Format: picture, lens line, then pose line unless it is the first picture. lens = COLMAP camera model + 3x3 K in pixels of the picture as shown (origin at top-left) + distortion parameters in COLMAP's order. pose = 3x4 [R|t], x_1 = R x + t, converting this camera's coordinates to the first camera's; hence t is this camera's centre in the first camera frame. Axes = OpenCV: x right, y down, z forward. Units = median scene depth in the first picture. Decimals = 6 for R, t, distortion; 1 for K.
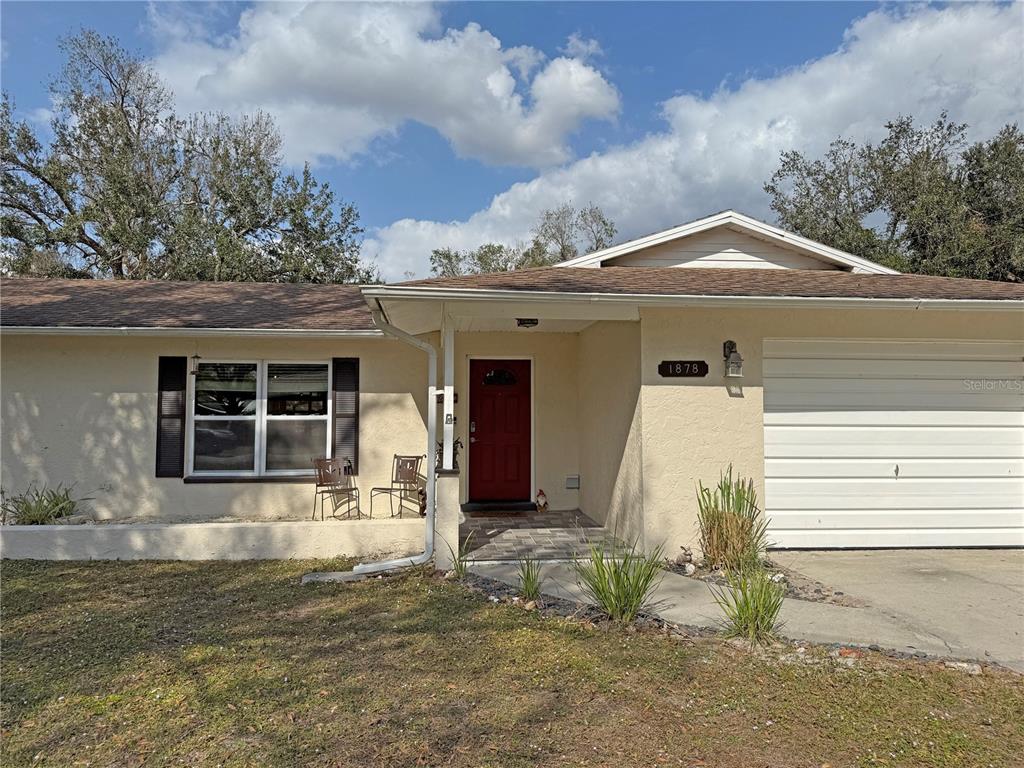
lens RADIAL K [[712.3, 0, 512.0], [0, 712.3, 384.0], [0, 0, 1]] dist [0.028556, -0.003633]
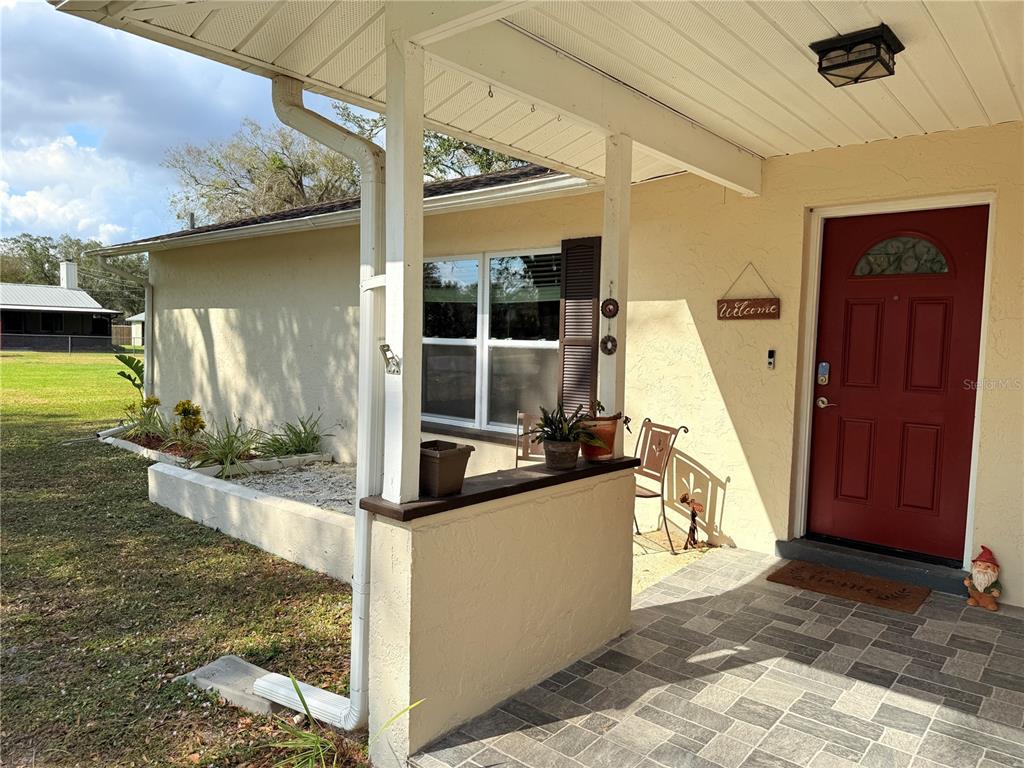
lens RADIAL K [[712.3, 0, 512.0], [0, 712.3, 384.0], [0, 0, 1]] dist [0.028556, -0.003633]
pose [[0.686097, 0.063700, -0.724716, 0.144172], [0.015282, 0.994678, 0.101896, 0.019383], [0.727349, -0.080985, 0.681472, 0.575073]]
